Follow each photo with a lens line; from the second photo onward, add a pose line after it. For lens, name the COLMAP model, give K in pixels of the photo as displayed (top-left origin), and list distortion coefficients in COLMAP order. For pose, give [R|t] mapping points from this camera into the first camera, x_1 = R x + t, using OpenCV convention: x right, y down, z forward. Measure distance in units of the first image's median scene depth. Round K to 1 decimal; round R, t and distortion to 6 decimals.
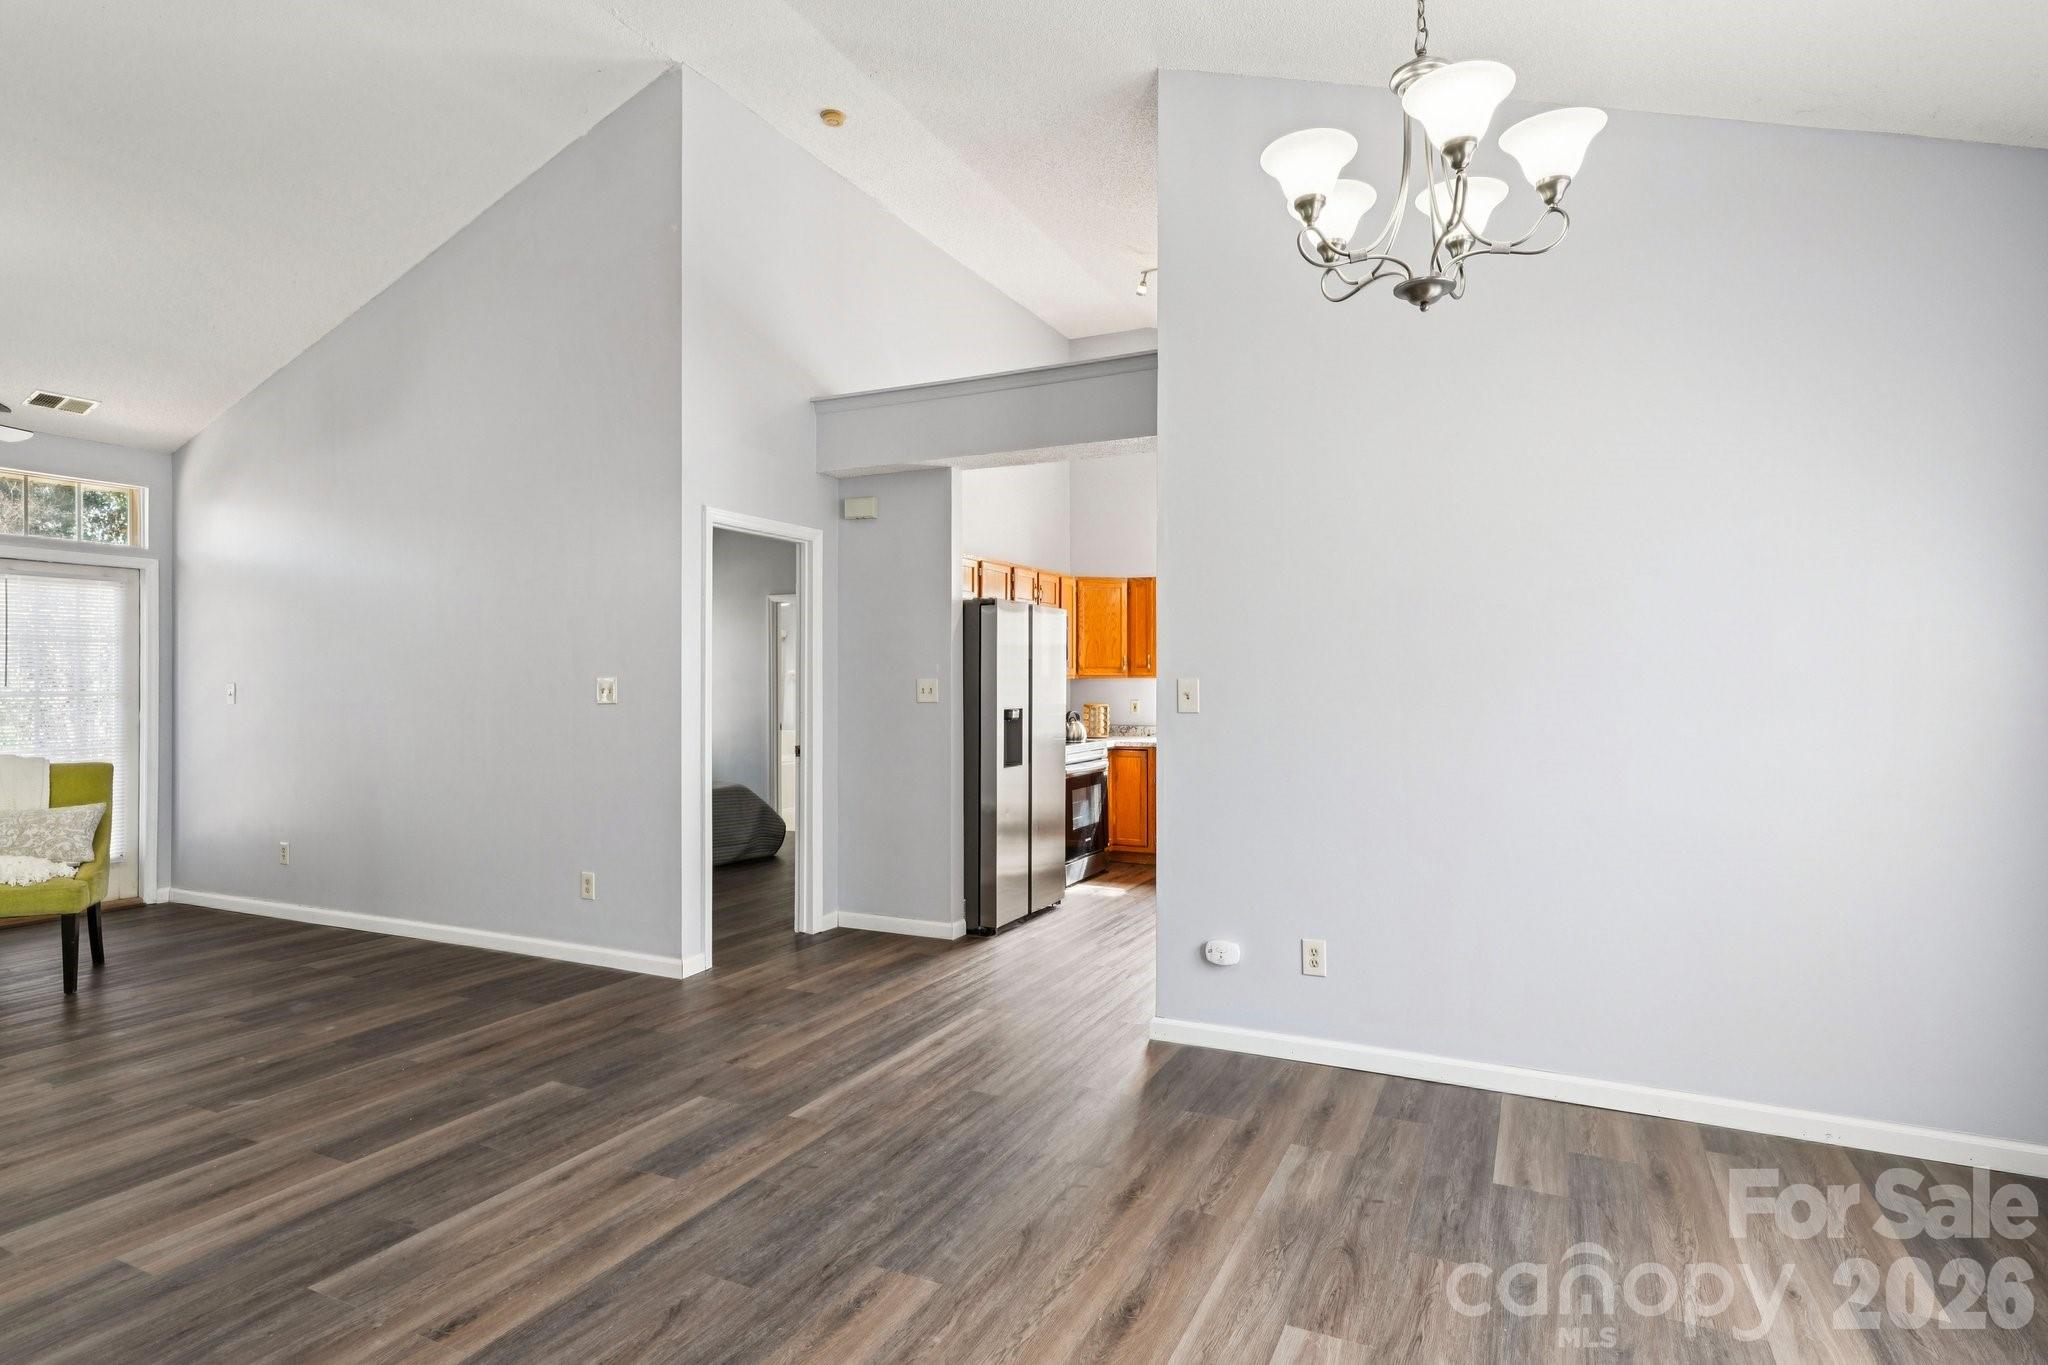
lens RADIAL K [[1085.1, 0, 1020.7], [0, 1085.1, 678.7], [0, 0, 1]] dist [0.001539, 0.000810]
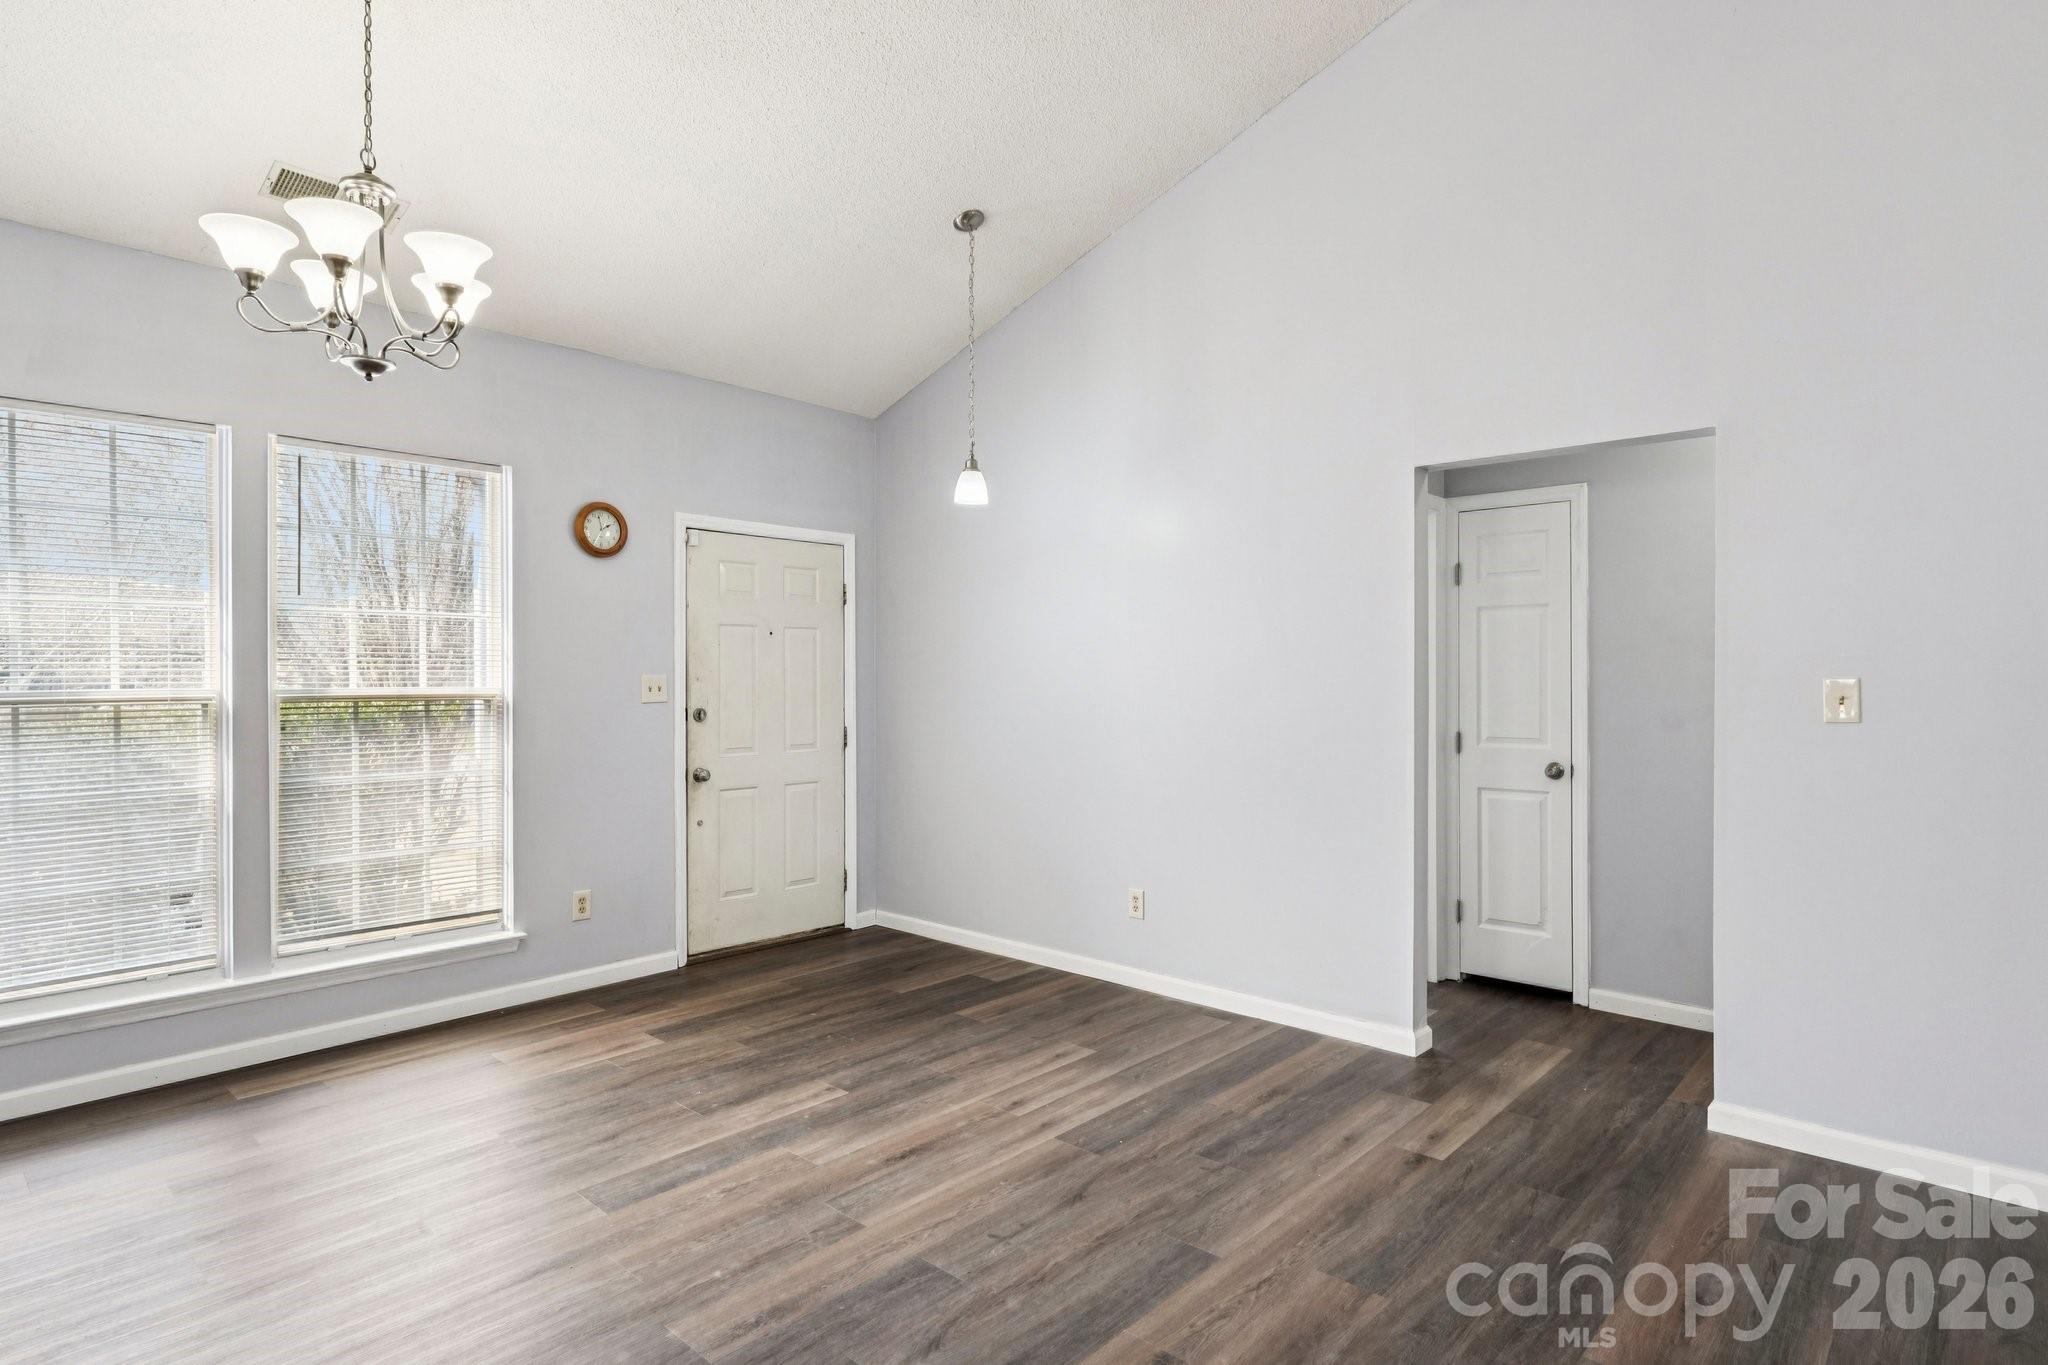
lens RADIAL K [[1067.1, 0, 1022.0], [0, 1067.1, 682.7], [0, 0, 1]] dist [-0.001047, 0.000173]
pose [[-0.958446, 0.007939, 0.285162, -0.322542], [0.007852, 0.999968, -0.001448, 0.003214], [-0.285165, 0.000851, -0.958478, 0.911740]]
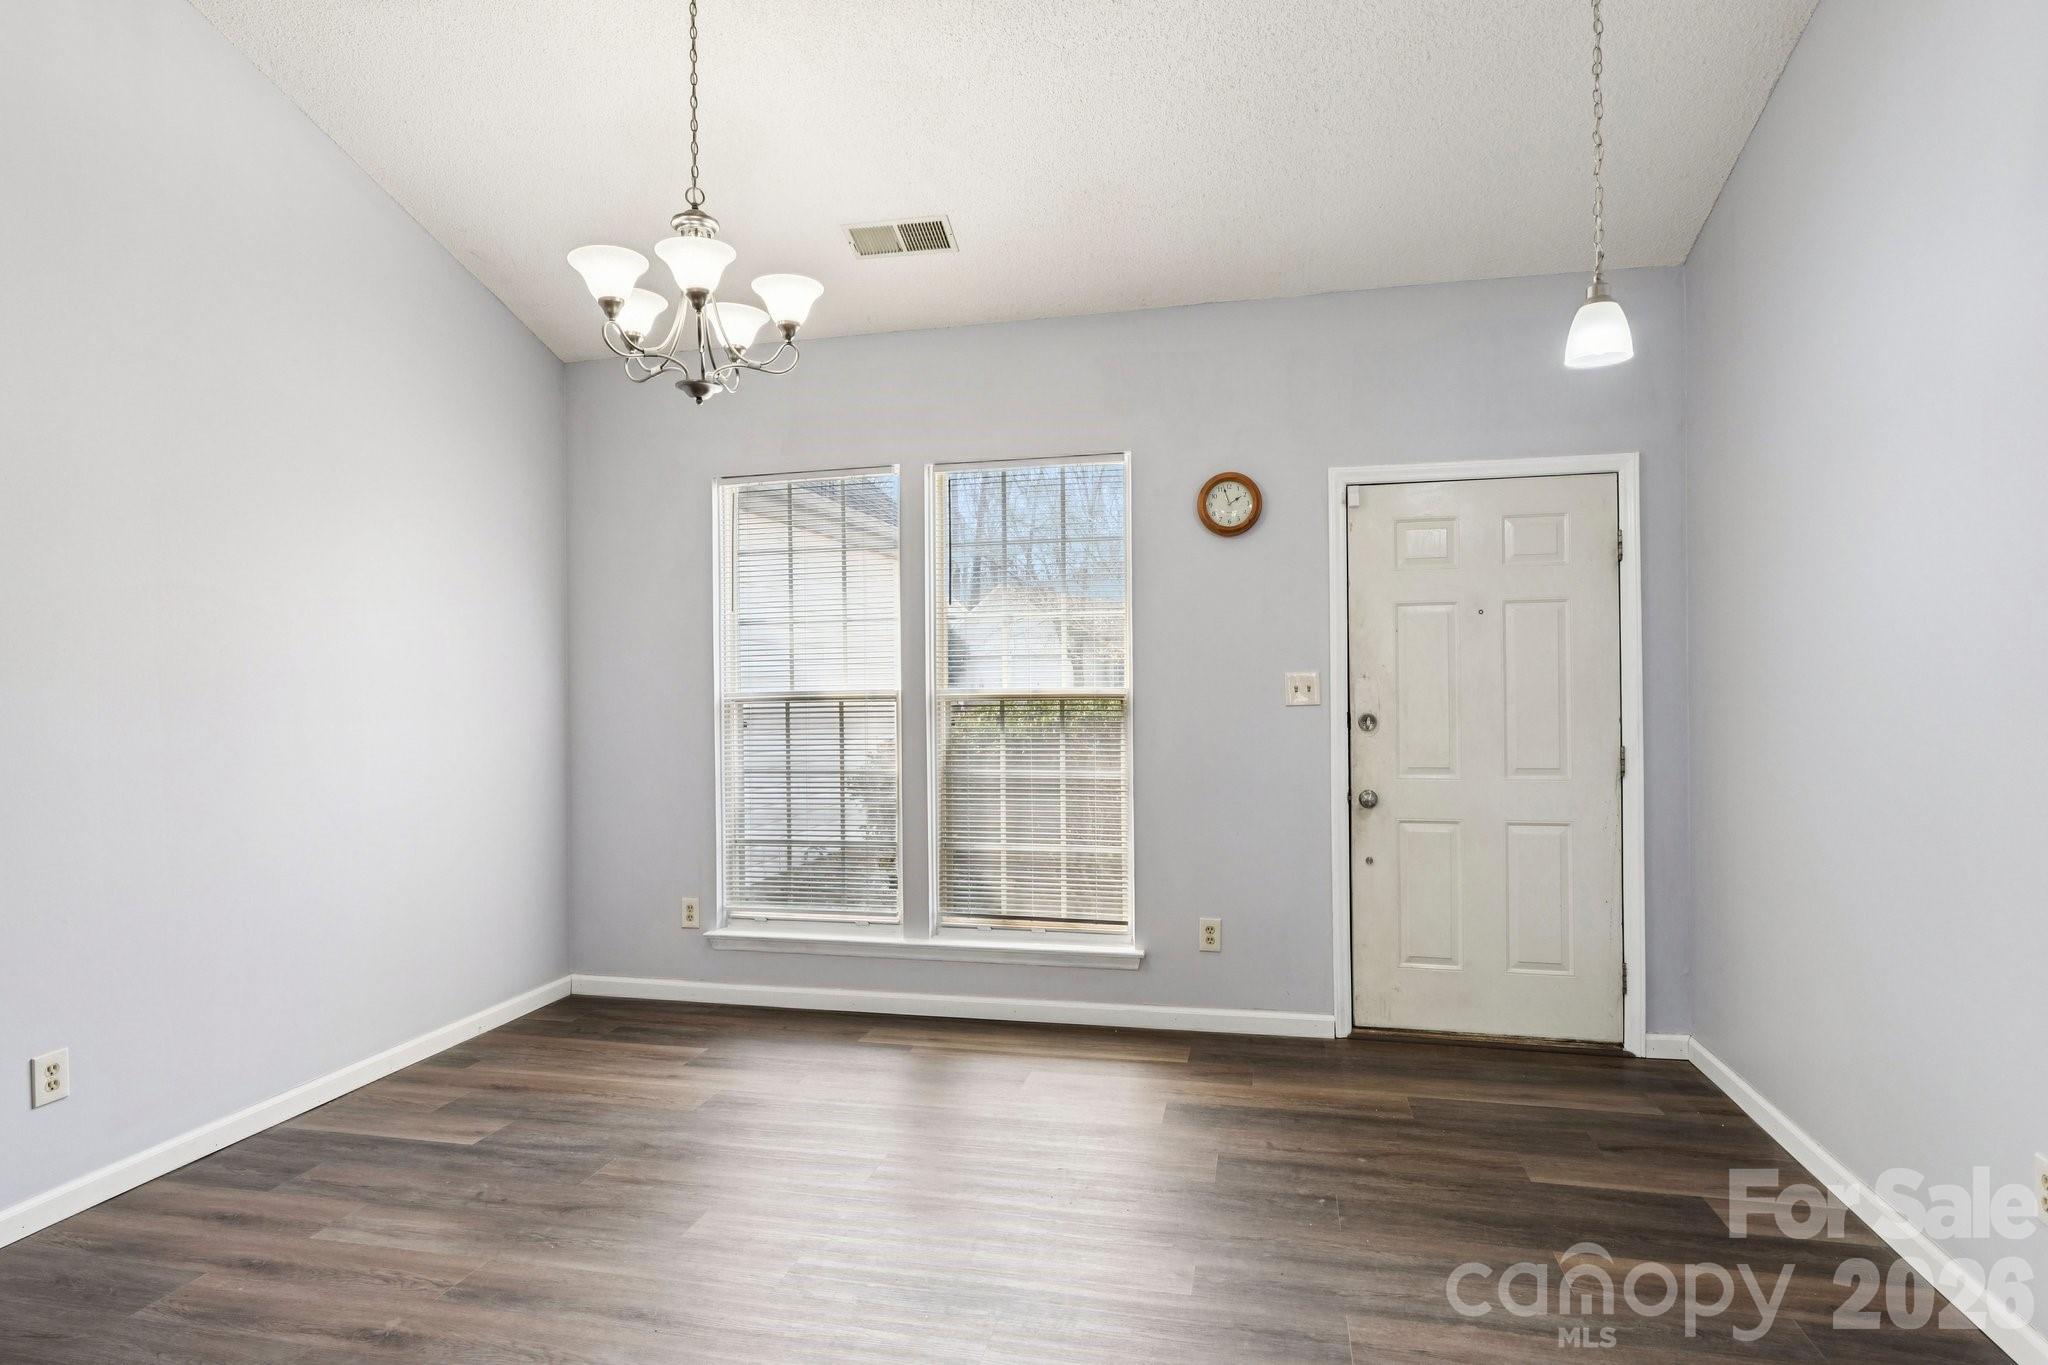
lens RADIAL K [[1067.1, 0, 1022.0], [0, 1067.1, 682.7], [0, 0, 1]] dist [-0.001047, 0.000173]
pose [[-0.227414, 0.007779, 0.973767, -0.460739], [0.009217, 0.999940, -0.005835, 0.003073], [-0.973755, 0.007648, -0.227472, 0.426316]]
